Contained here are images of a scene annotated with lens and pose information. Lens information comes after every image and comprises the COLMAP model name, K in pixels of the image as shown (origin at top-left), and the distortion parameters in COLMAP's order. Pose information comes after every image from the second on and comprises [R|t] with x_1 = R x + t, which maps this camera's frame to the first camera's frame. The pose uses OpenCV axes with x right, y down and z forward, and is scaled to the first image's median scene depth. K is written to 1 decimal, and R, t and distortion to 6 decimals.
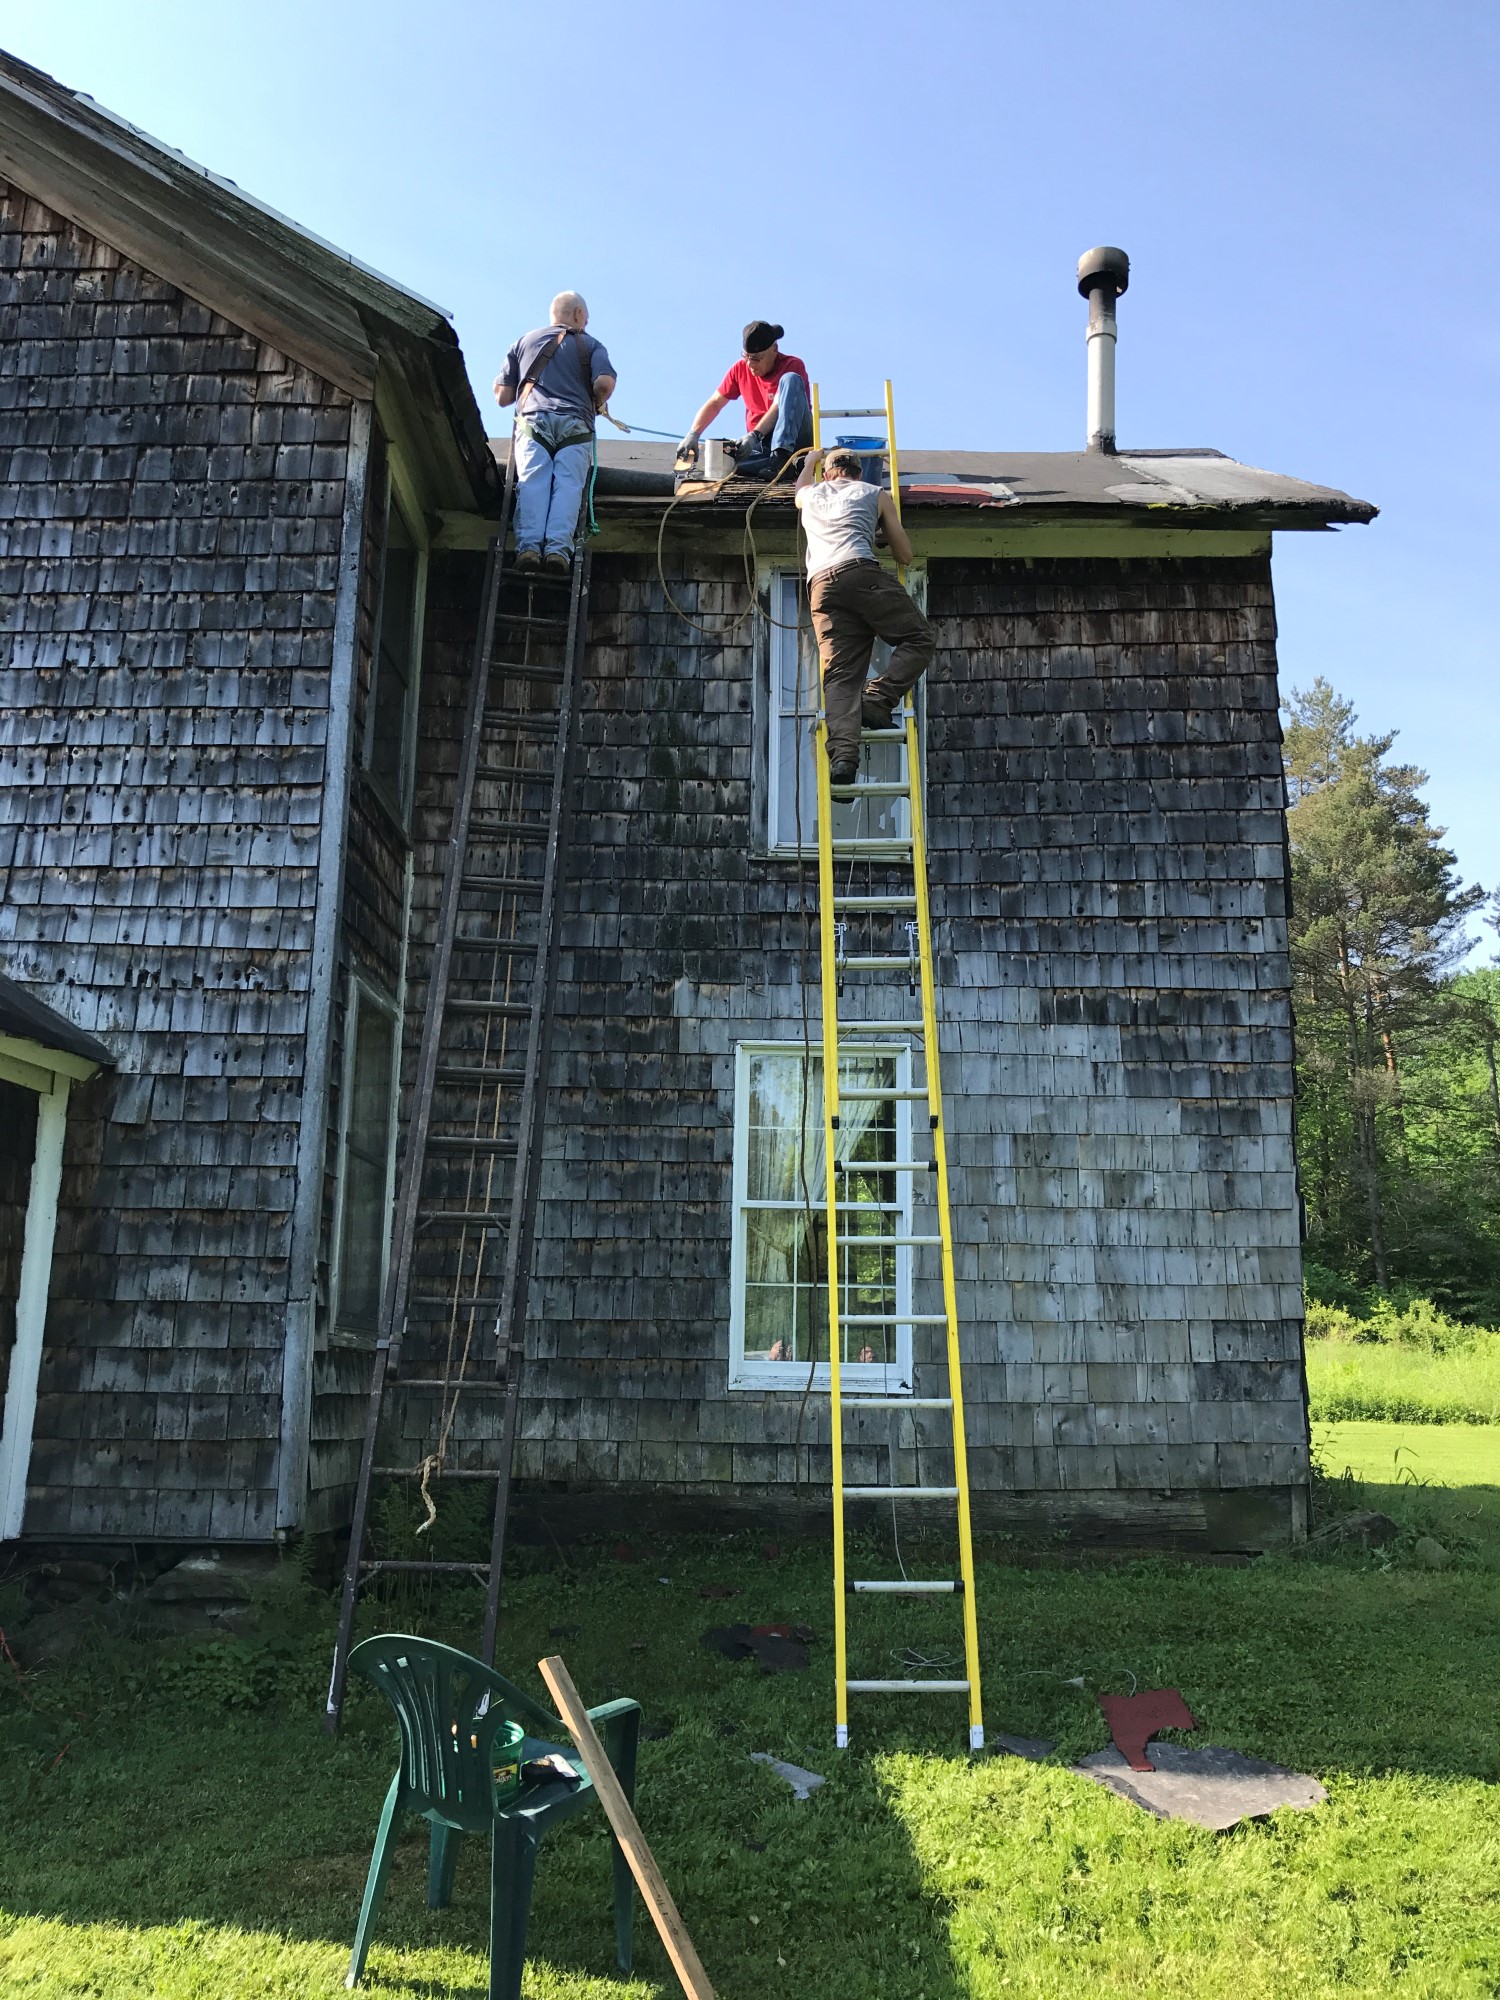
lens RADIAL K [[1670.8, 0, 767.2], [0, 1670.8, 983.4], [0, 0, 1]] dist [0.063054, -0.125766]
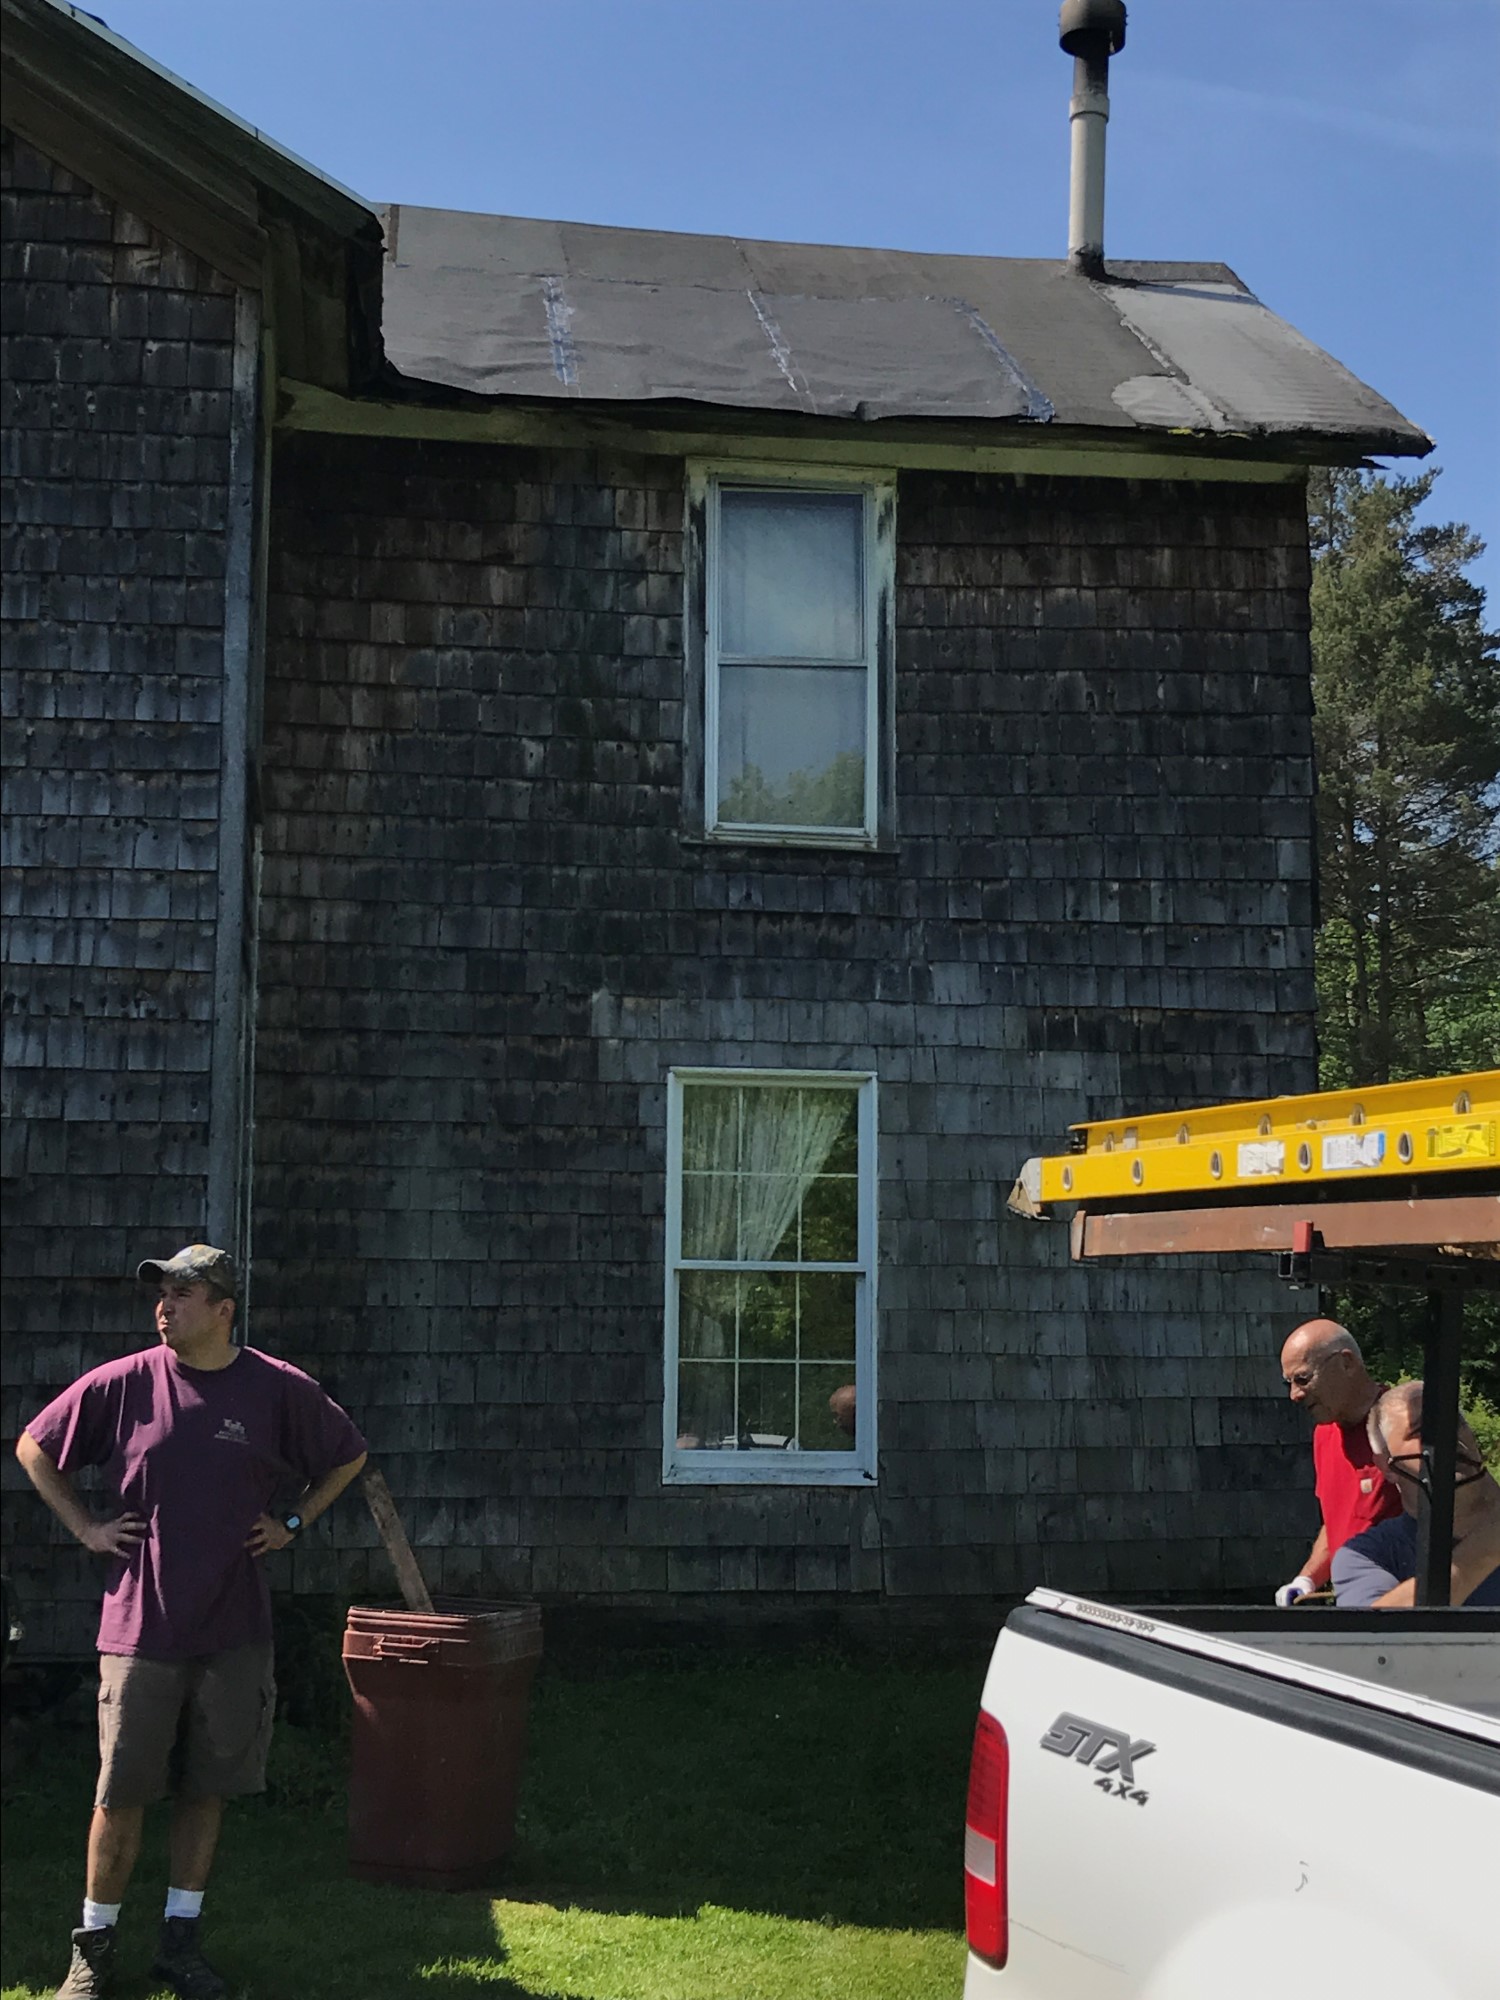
lens RADIAL K [[2991.0, 0, 807.3], [0, 2991.0, 982.0], [0, 0, 1]] dist [0.226837, -0.788745]
pose [[0.987450, 0.013374, 0.157368, -0.193172], [-0.021544, 0.998500, 0.050326, -0.087632], [-0.156459, -0.053085, 0.986257, -0.490218]]
